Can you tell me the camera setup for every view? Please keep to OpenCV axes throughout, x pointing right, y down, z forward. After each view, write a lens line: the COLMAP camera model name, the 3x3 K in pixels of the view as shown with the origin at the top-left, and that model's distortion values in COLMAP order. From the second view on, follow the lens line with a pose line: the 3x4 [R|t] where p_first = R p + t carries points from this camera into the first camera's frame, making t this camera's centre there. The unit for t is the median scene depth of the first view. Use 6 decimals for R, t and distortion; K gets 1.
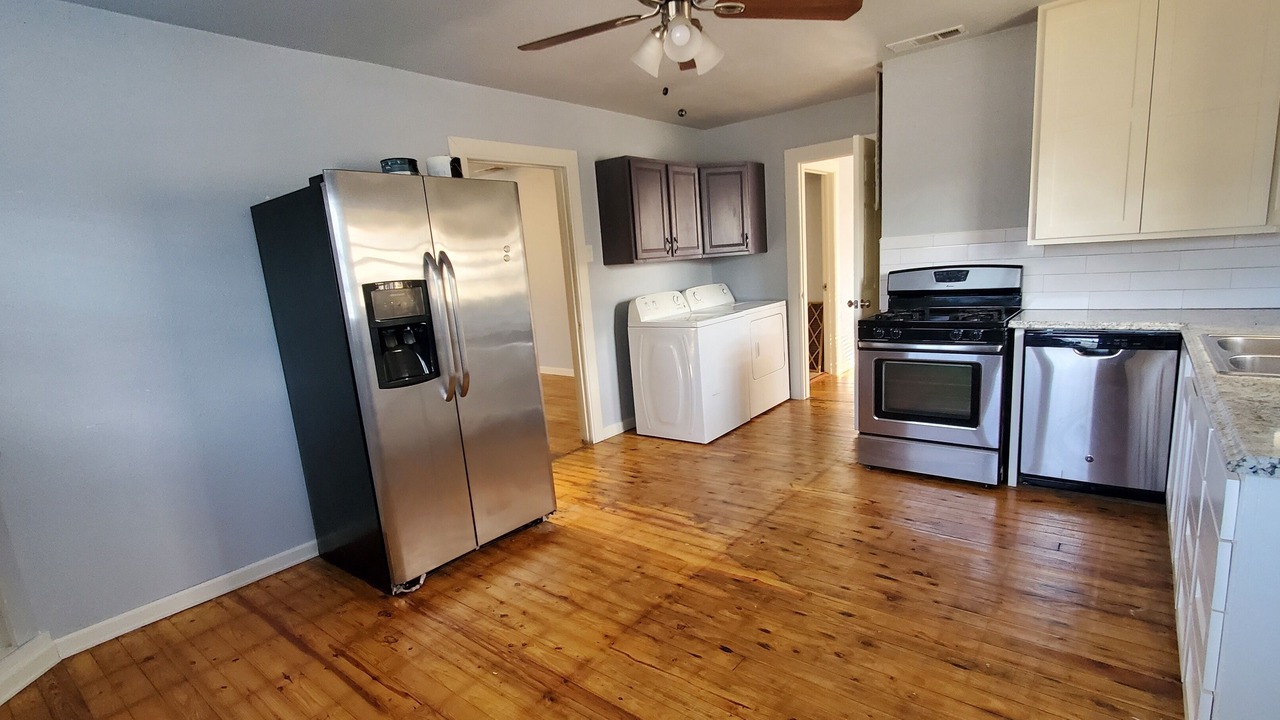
lens RADIAL K [[603.9, 0, 655.6], [0, 603.9, 376.1], [0, 0, 1]] dist [0.001316, -0.000516]
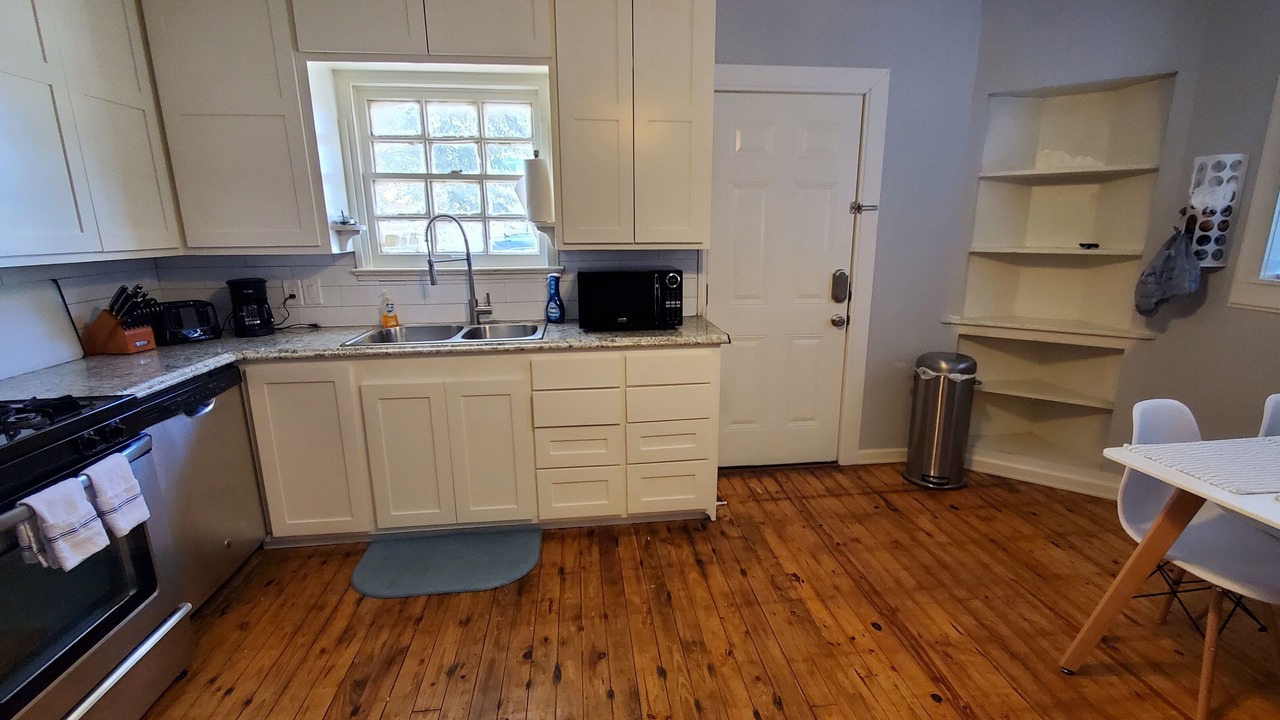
lens RADIAL K [[603.9, 0, 655.6], [0, 603.9, 376.1], [0, 0, 1]] dist [0.001316, -0.000516]
pose [[-0.708406, -0.093563, 0.699576, -0.224150], [0.195218, 0.926533, 0.321599, -0.257174], [-0.678271, 0.364393, -0.638096, 1.344088]]
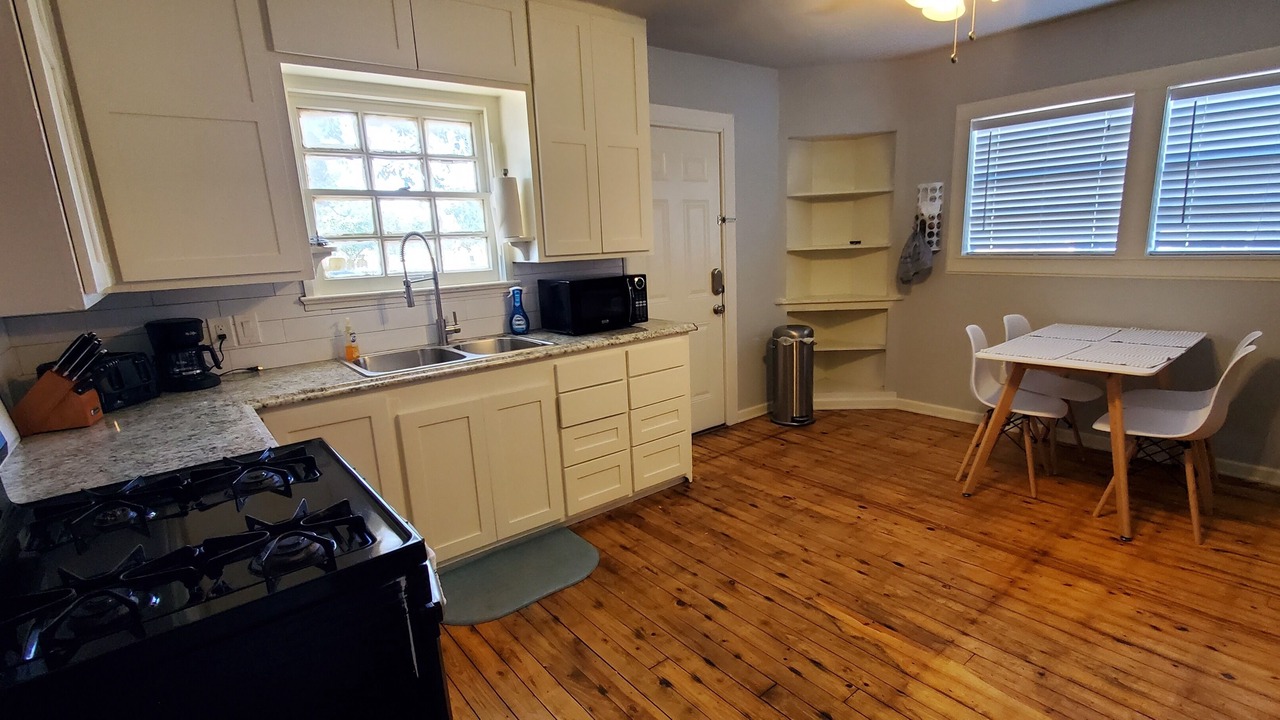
lens RADIAL K [[603.9, 0, 655.6], [0, 603.9, 376.1], [0, 0, 1]] dist [0.001316, -0.000516]
pose [[-0.969180, 0.064941, 0.237641, 0.246020], [0.156022, 0.908320, 0.388088, -0.378257], [-0.190651, 0.413205, -0.890457, 1.798135]]
